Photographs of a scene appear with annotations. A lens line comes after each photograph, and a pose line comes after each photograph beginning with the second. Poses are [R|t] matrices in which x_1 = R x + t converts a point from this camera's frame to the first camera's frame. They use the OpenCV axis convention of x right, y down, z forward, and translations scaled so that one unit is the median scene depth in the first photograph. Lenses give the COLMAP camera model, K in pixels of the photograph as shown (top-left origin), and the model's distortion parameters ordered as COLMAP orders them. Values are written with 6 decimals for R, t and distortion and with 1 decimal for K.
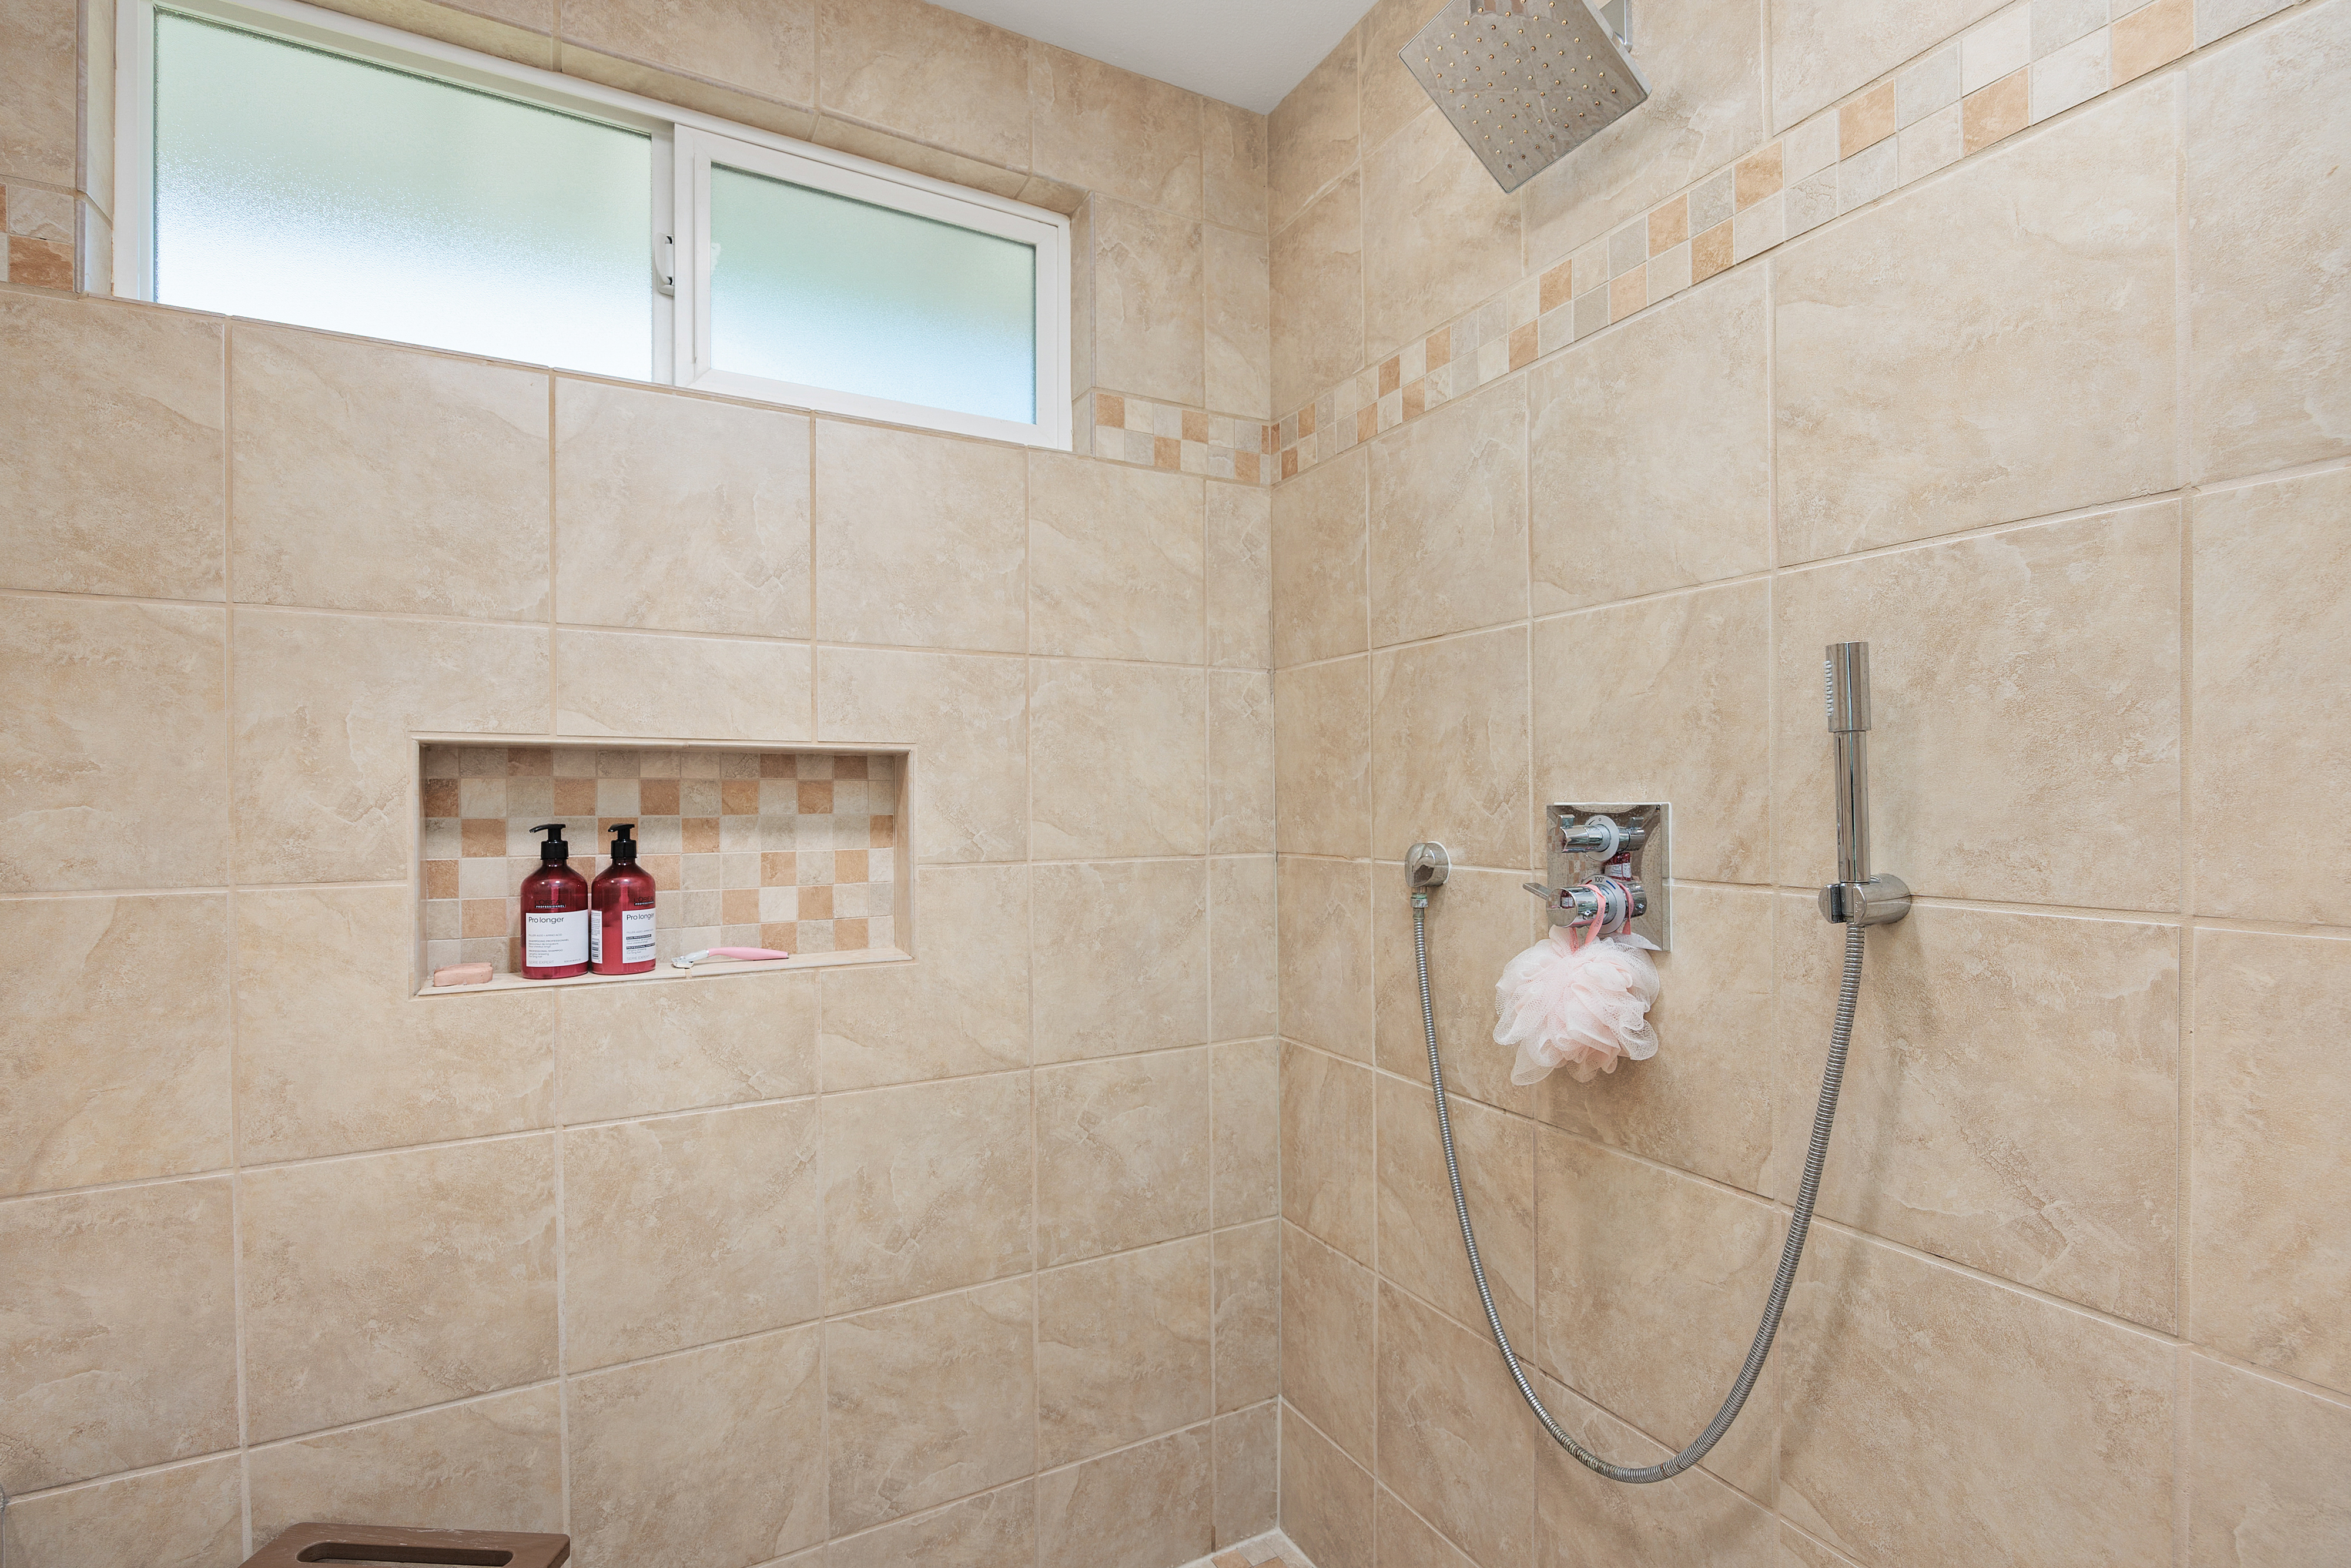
lens RADIAL K [[1067.7, 0, 1146.1], [0, 1067.7, 808.1], [0, 0, 1]] dist [-0.013060, 0.000856]
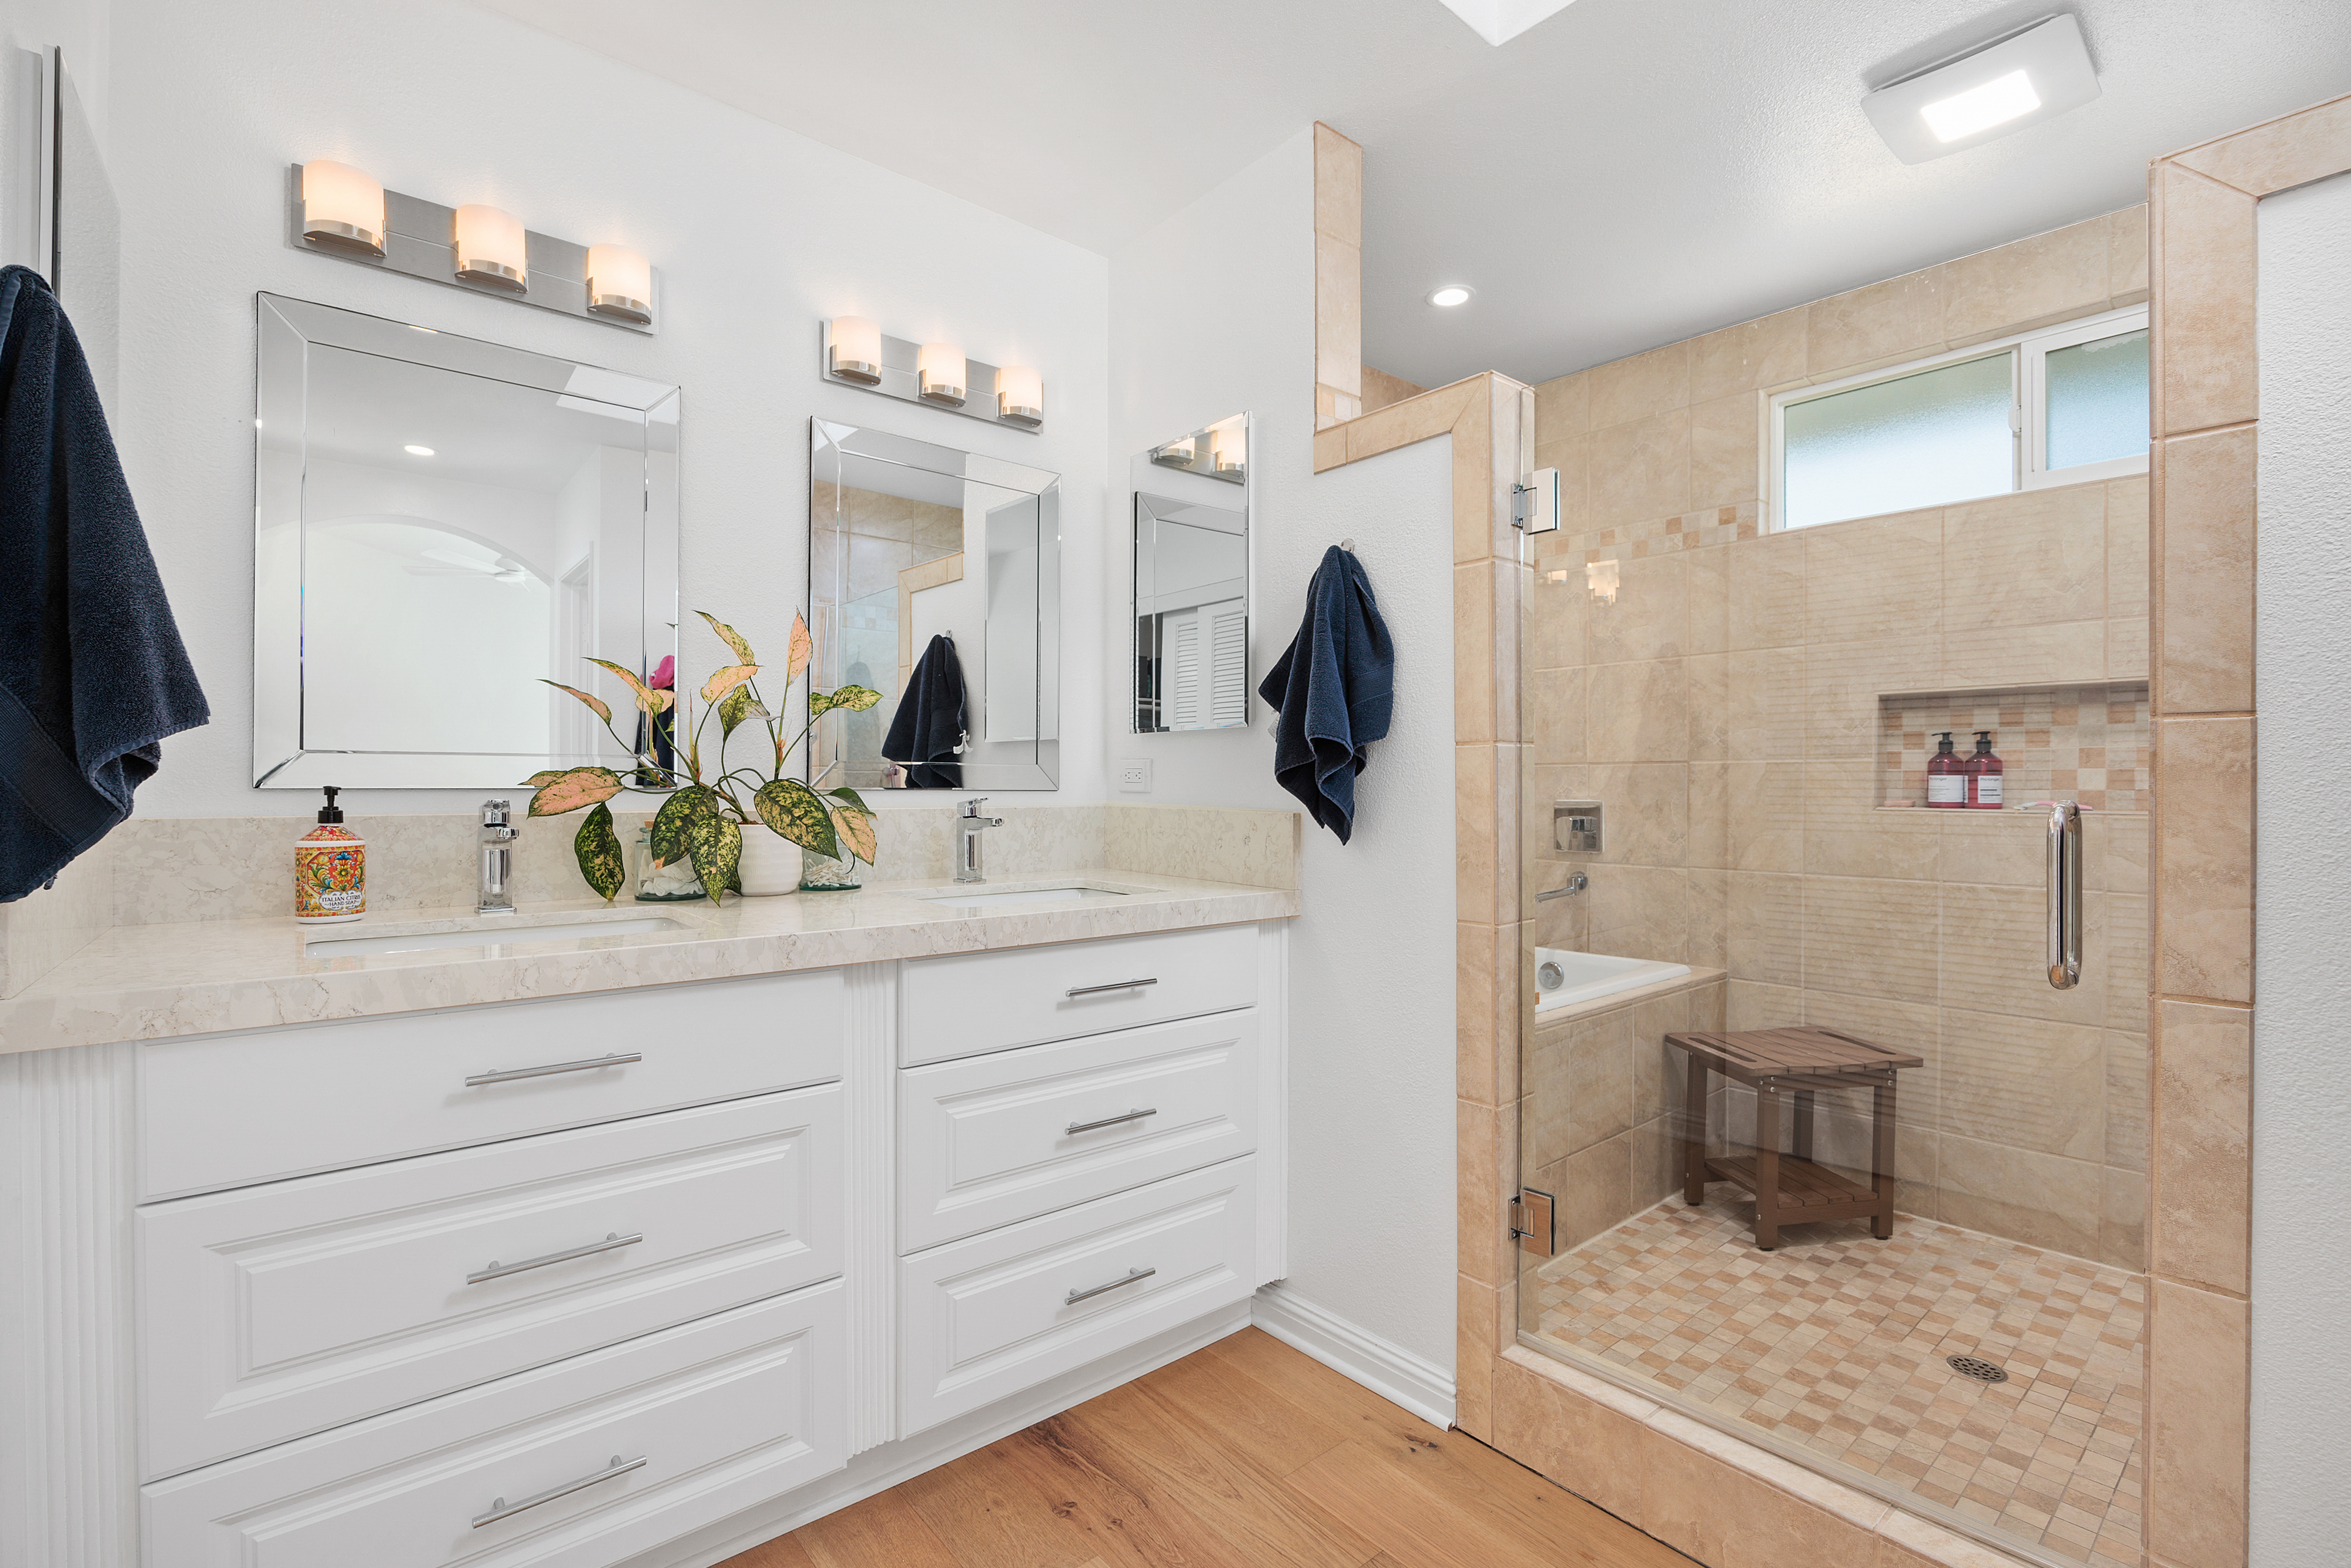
lens RADIAL K [[1067.7, 0, 1169.4], [0, 1067.7, 793.8], [0, 0, 1]] dist [-0.013060, 0.000856]
pose [[0.208859, 0.008921, -0.977905, 1.090119], [-0.014327, 0.999879, 0.006062, 0.140260], [0.977841, 0.012744, 0.208961, -0.841200]]
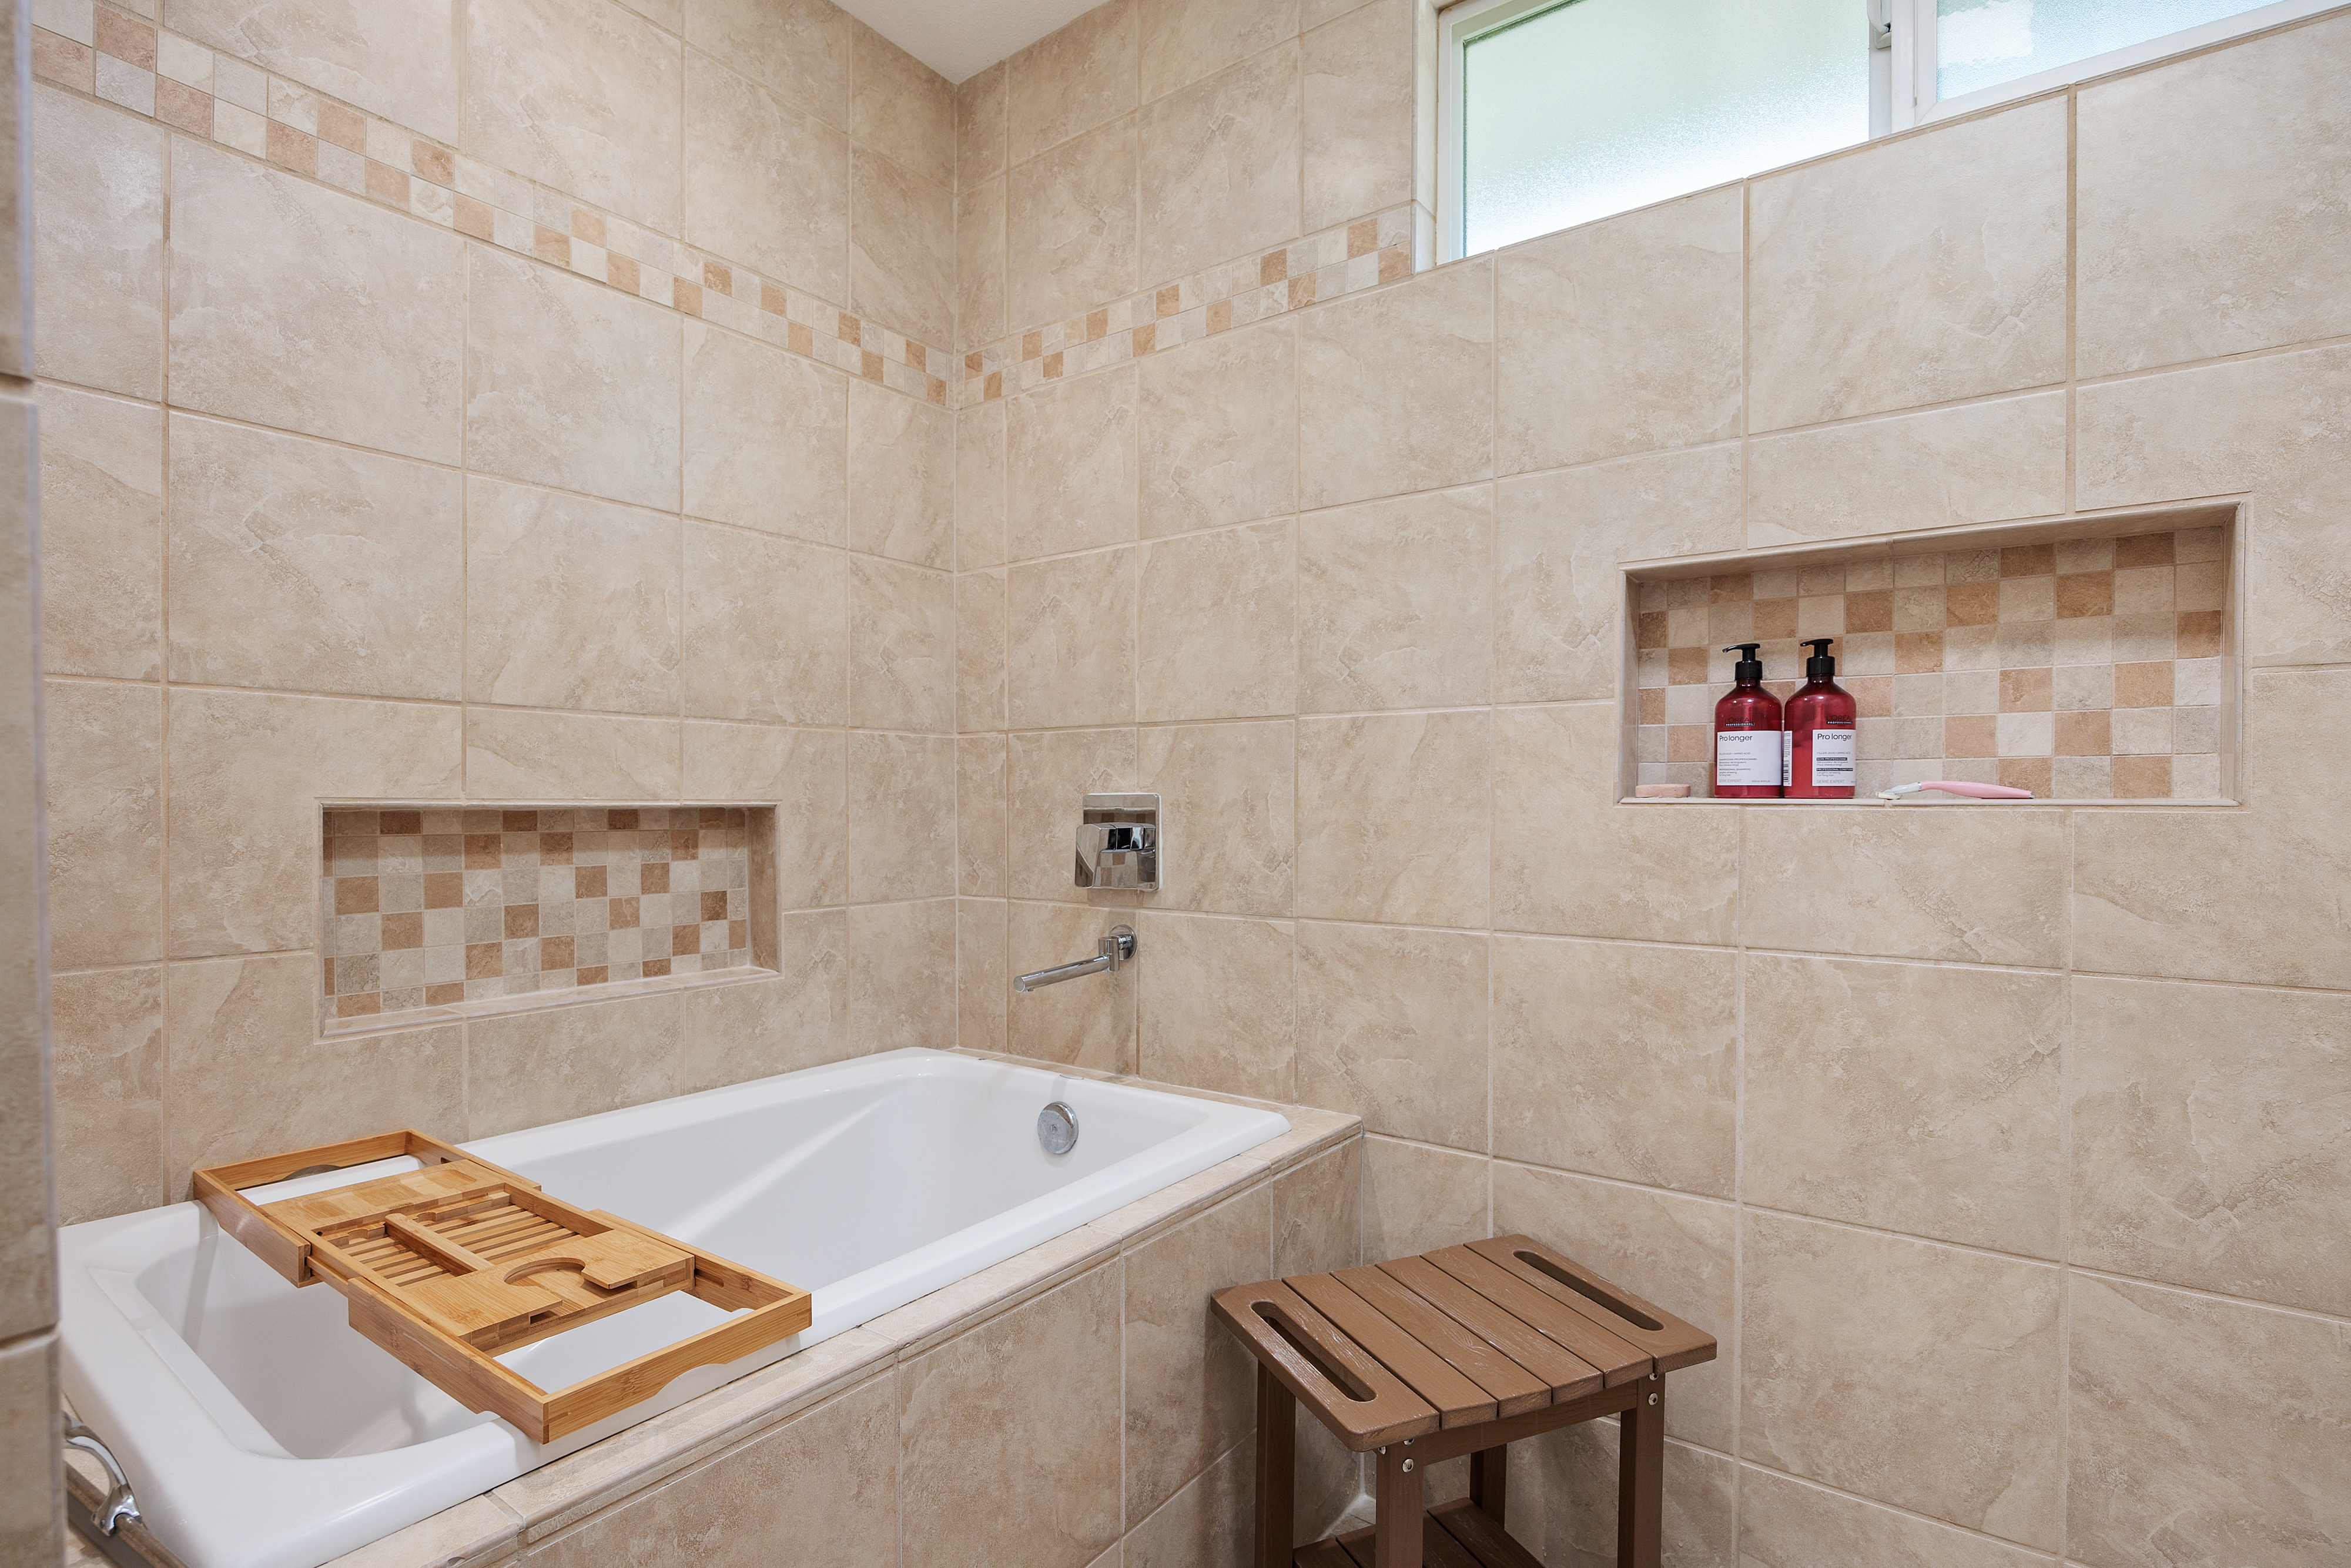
lens RADIAL K [[1123.9, 0, 1191.0], [0, 1123.9, 819.5], [0, 0, 1]] dist [-0.007430, -0.000405]
pose [[0.437025, 0.013430, -0.899349, 0.154089], [-0.015090, 0.999857, 0.007598, 0.177957], [0.899323, 0.010250, 0.437165, 0.084764]]
